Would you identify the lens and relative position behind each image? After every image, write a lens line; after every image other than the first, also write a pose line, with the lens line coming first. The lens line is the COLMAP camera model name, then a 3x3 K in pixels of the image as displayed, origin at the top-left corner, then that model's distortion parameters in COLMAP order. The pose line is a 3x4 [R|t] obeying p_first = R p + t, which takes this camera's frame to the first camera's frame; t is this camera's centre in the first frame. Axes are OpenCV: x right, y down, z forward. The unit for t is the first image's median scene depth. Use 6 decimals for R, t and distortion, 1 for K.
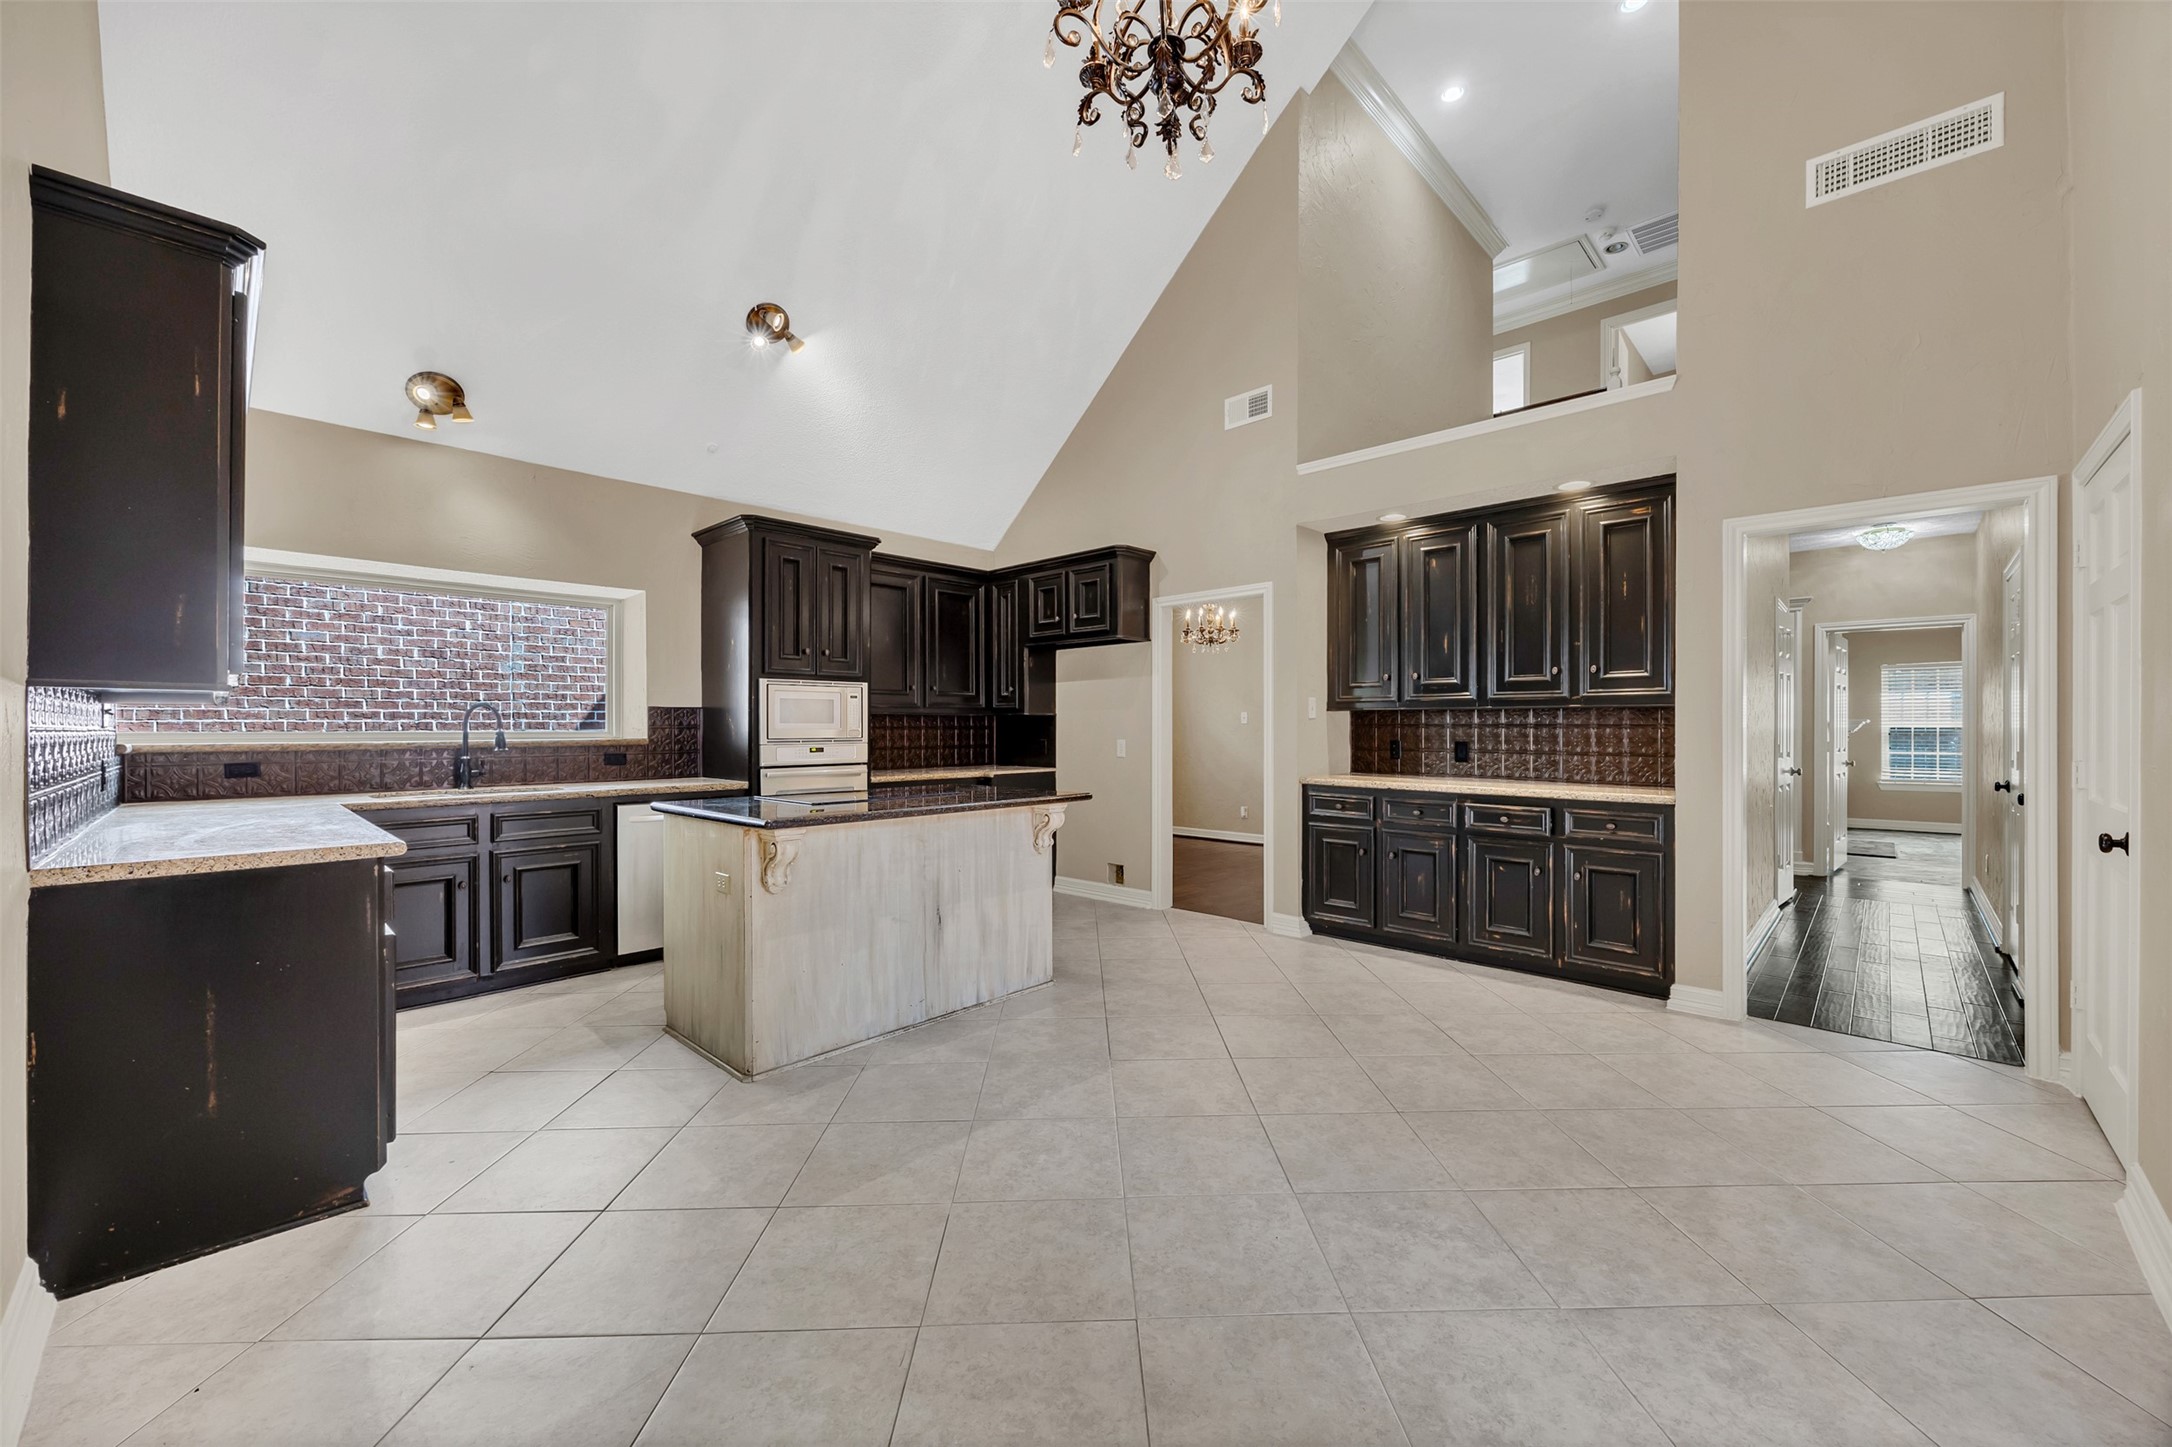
lens RADIAL K [[845.9, 0, 1075.1], [0, 845.9, 727.3], [0, 0, 1]] dist [0.018554, 0.000417]
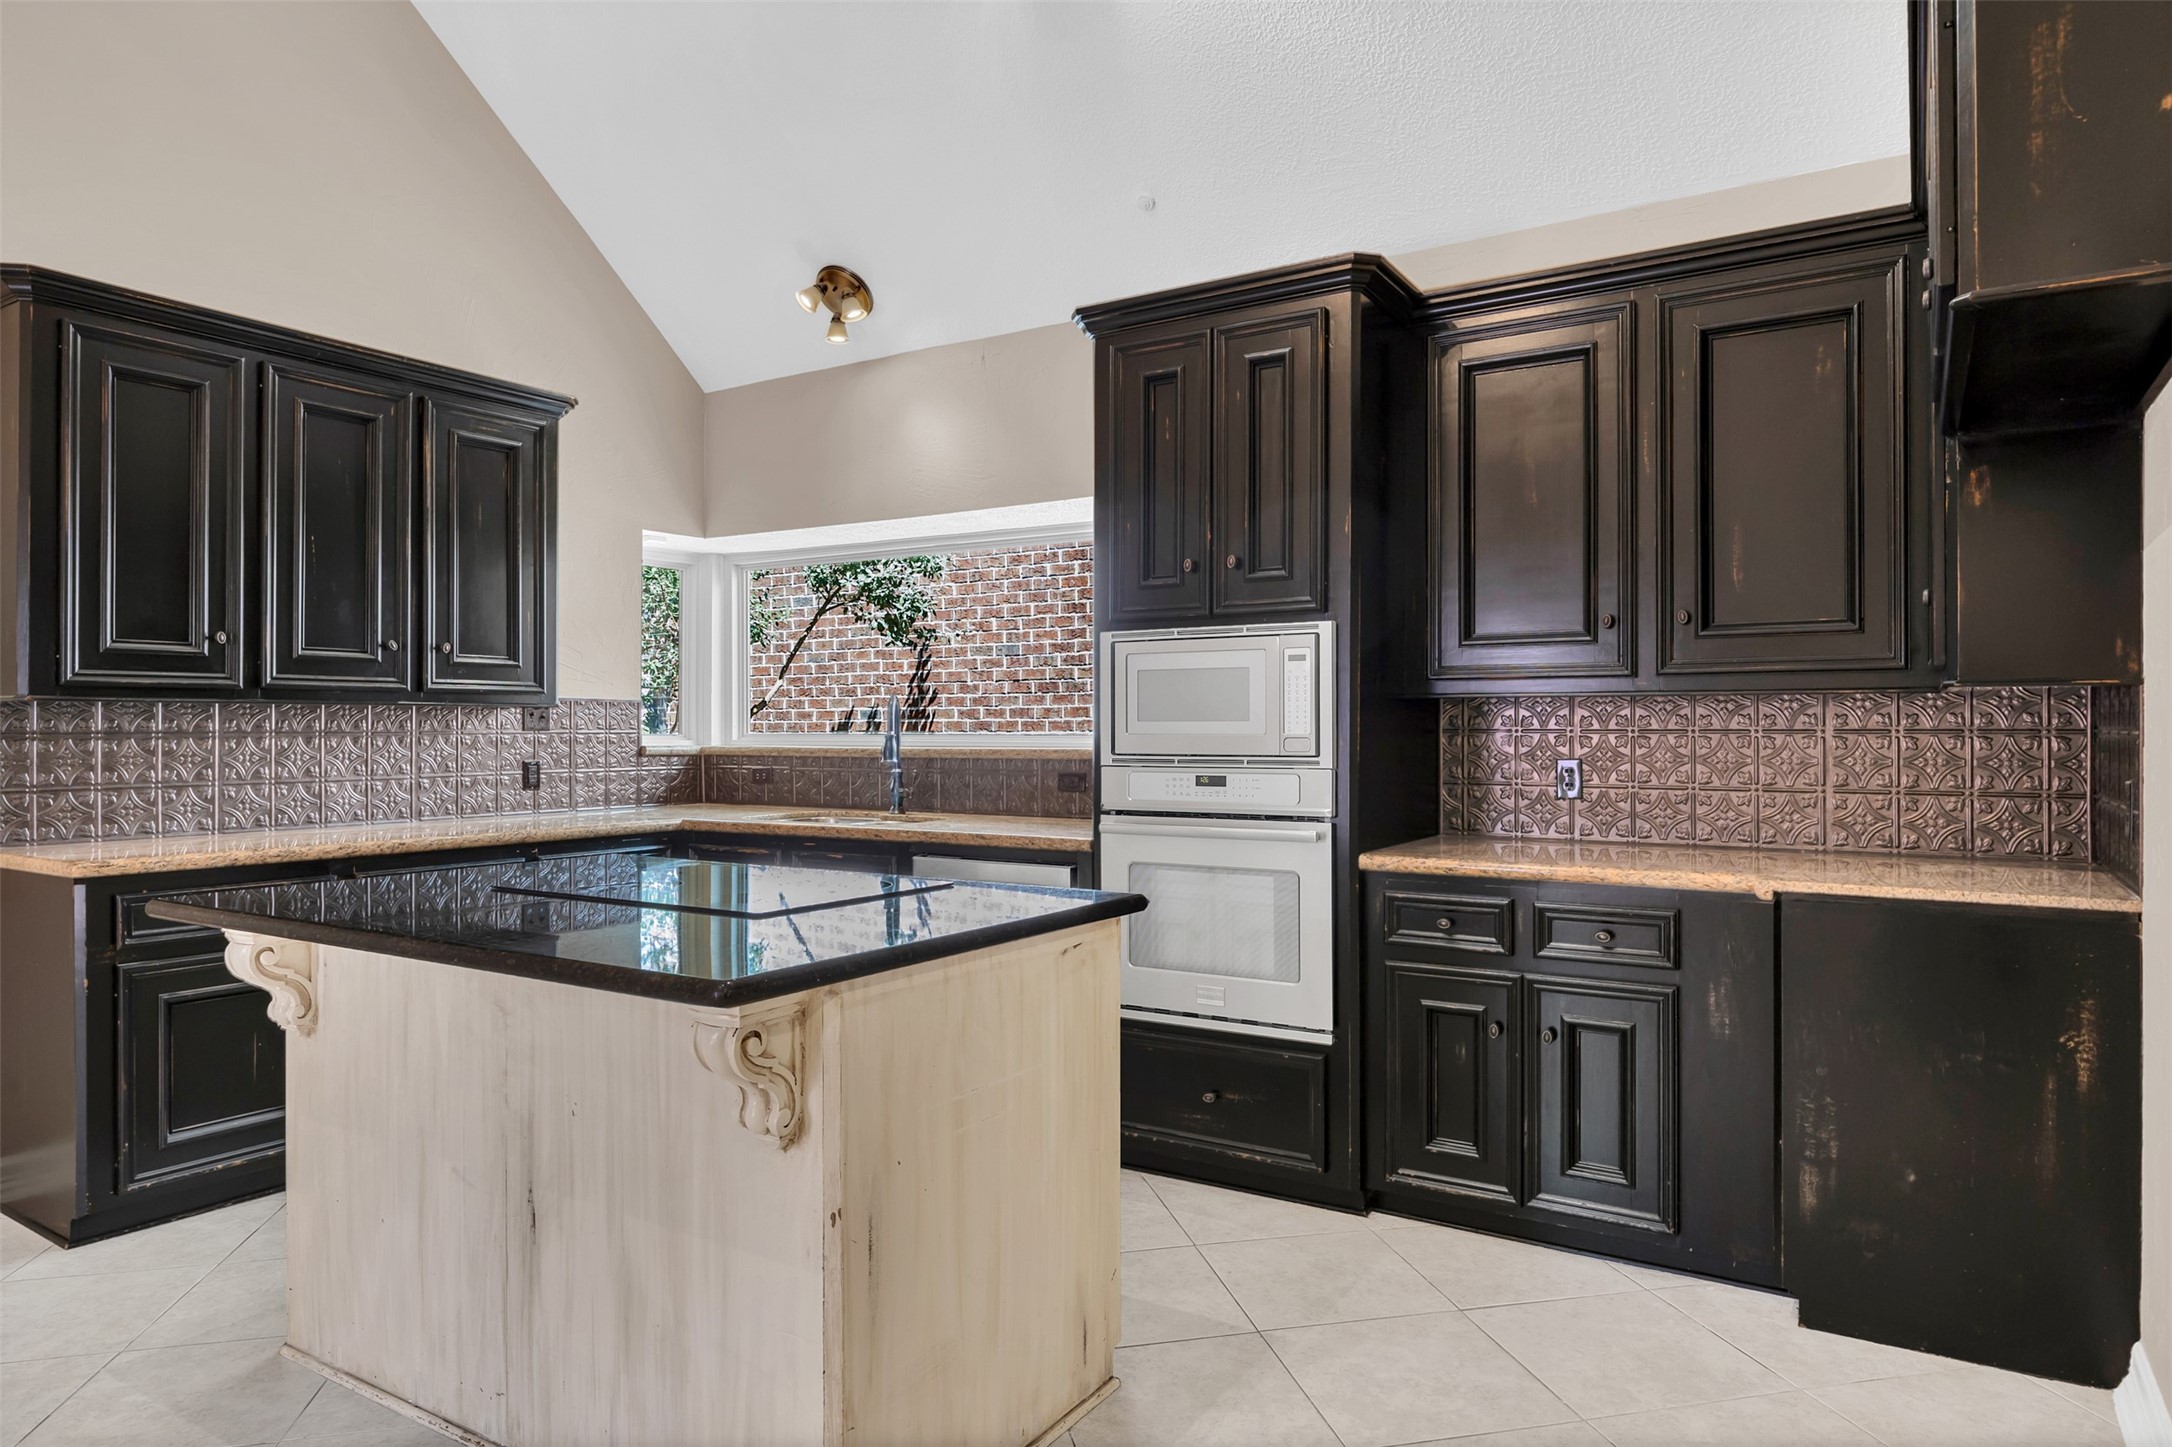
lens RADIAL K [[1268.1, 0, 1100.0], [0, 1268.1, 715.7], [0, 0, 1]] dist [0.001301, -0.000598]
pose [[0.216482, -0.005855, -0.976269, 0.354522], [0.000459, 0.999983, -0.005896, -0.004168], [0.976287, 0.000829, 0.216480, 0.833492]]
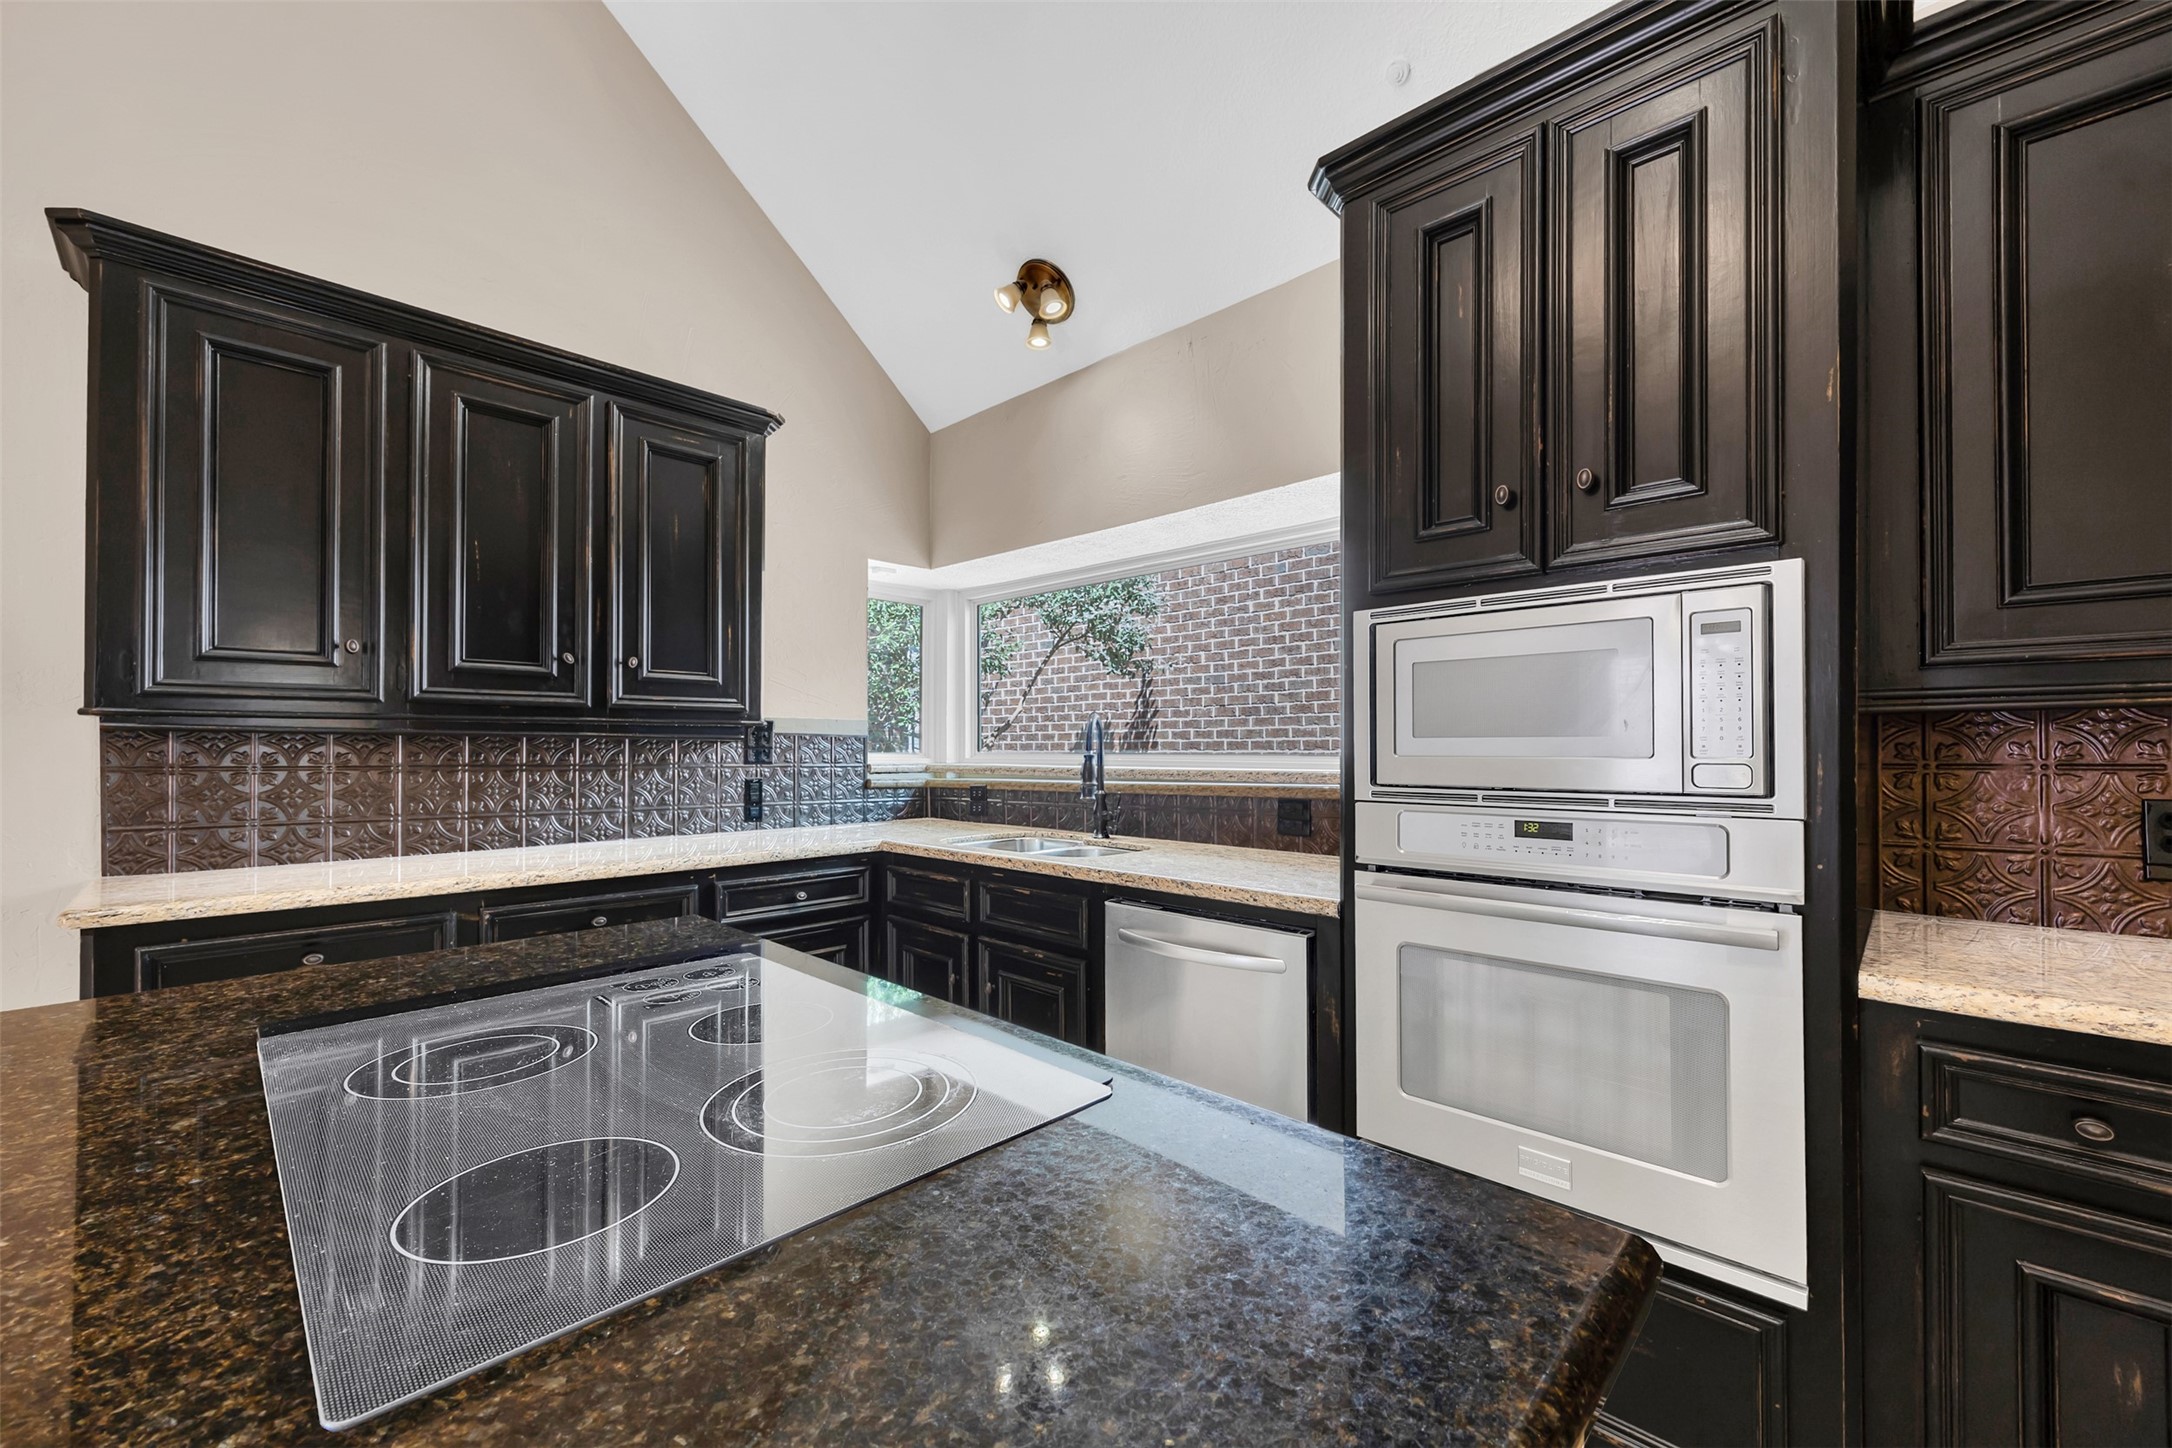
lens RADIAL K [[845.9, 0, 1104.2], [0, 845.9, 735.3], [0, 0, 1]] dist [0.018554, 0.000417]
pose [[0.018887, -0.010308, -0.999768, -0.019297], [-0.000531, 0.999947, -0.010320, -0.002490], [0.999821, 0.000726, 0.018881, 0.884294]]
